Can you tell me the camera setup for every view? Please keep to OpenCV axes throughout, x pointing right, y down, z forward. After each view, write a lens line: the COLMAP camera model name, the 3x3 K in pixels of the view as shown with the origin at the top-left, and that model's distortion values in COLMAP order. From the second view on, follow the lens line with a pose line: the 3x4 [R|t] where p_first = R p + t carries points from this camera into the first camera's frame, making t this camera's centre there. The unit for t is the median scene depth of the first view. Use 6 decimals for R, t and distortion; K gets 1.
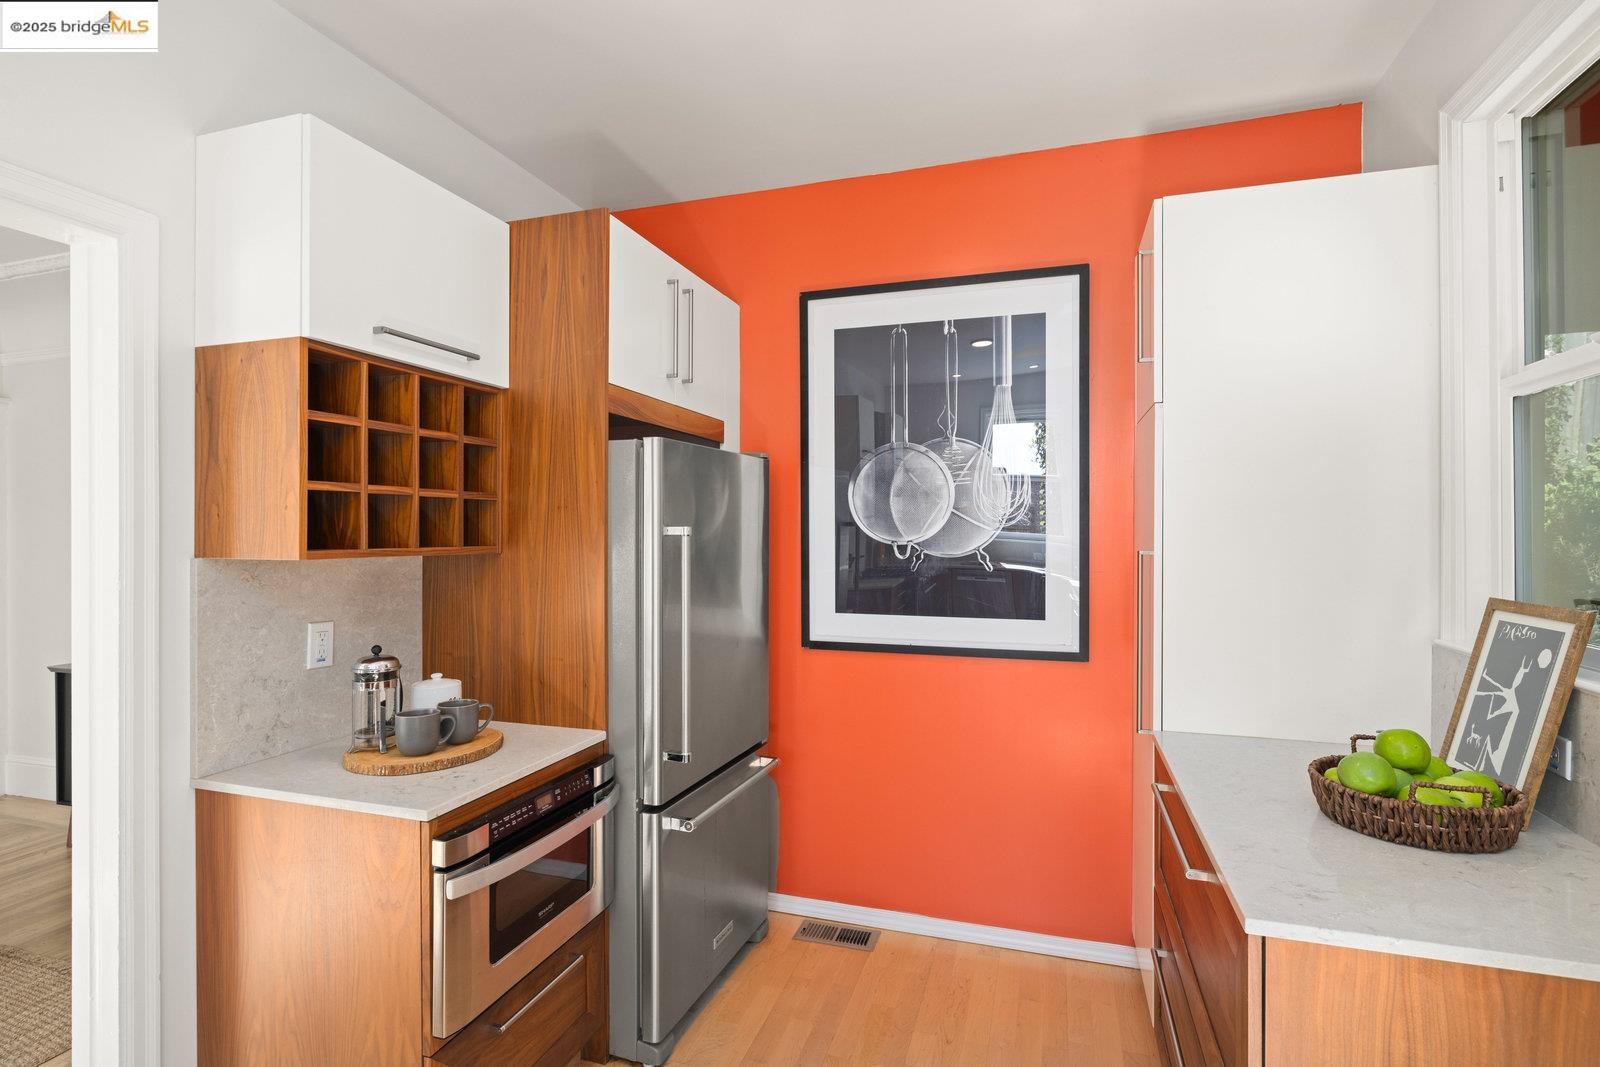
lens RADIAL K [[779.2, 0, 800.0], [0, 779.2, 533.5], [0, 0, 1]] dist [-0.002934, -0.000553]
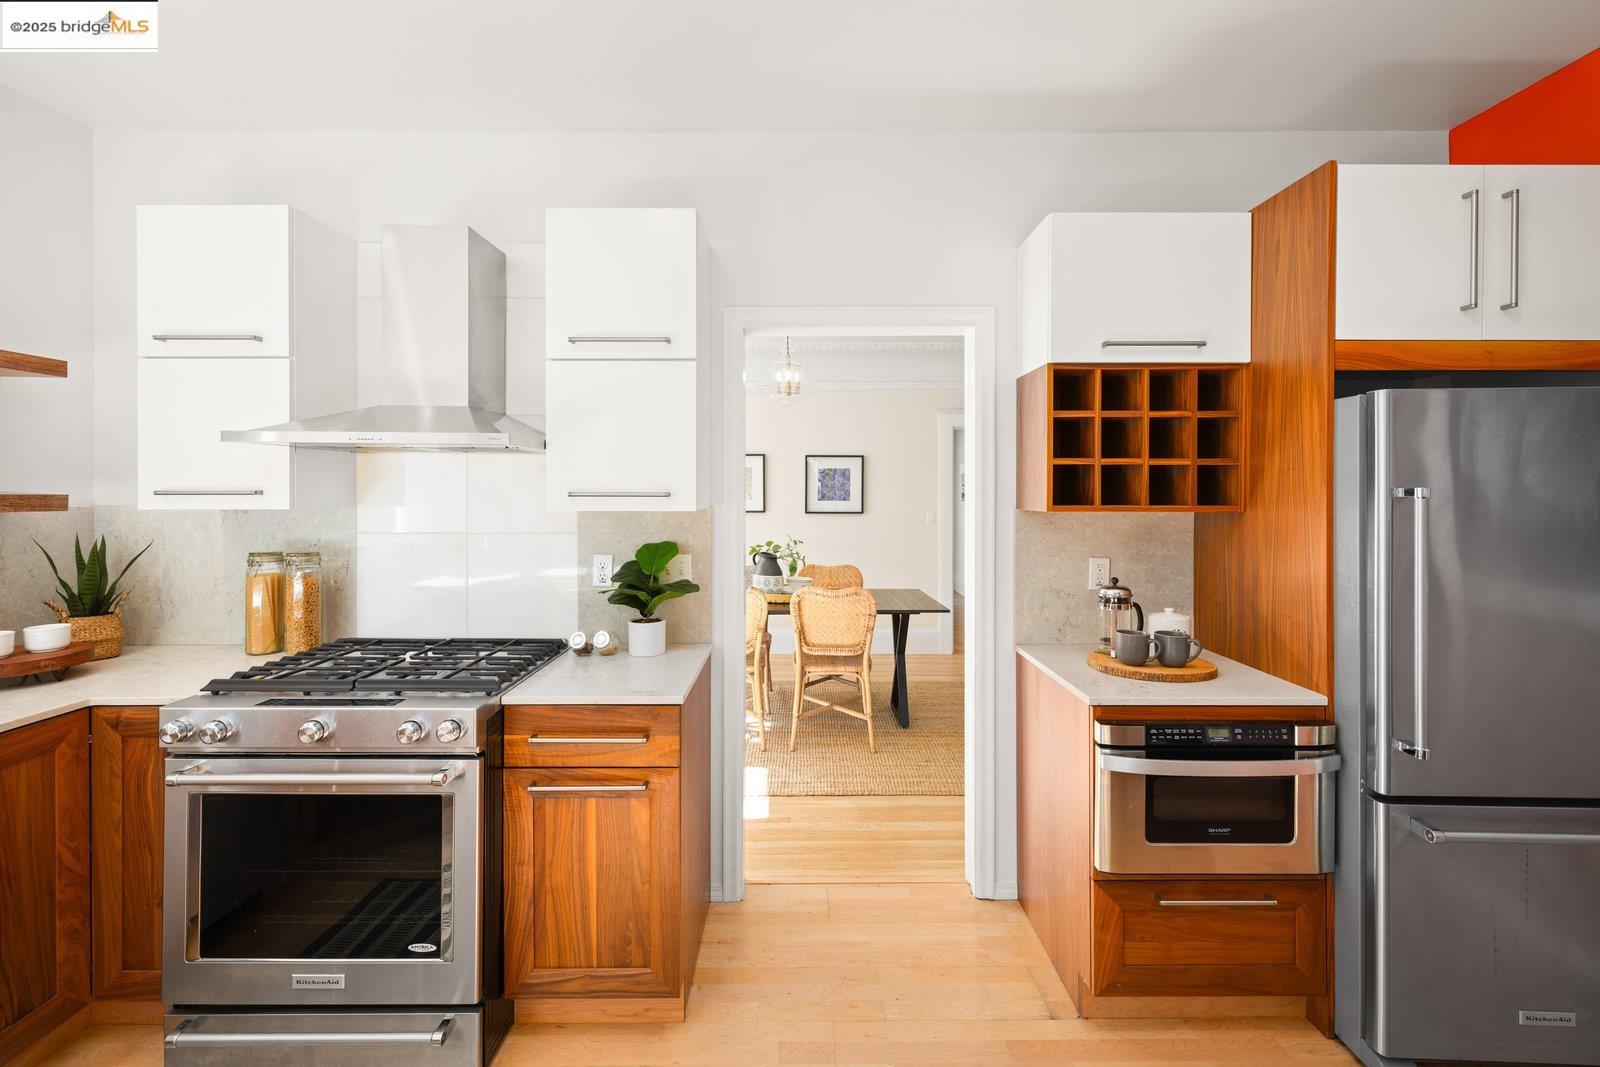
lens RADIAL K [[690.4, 0, 801.6], [0, 690.4, 495.2], [0, 0, 1]] dist [0.000757, 0.000125]
pose [[0.311165, 0.006596, -0.950333, 0.375272], [-0.002509, 0.999978, 0.006119, -0.003635], [0.950353, 0.000481, 0.311175, 0.103190]]
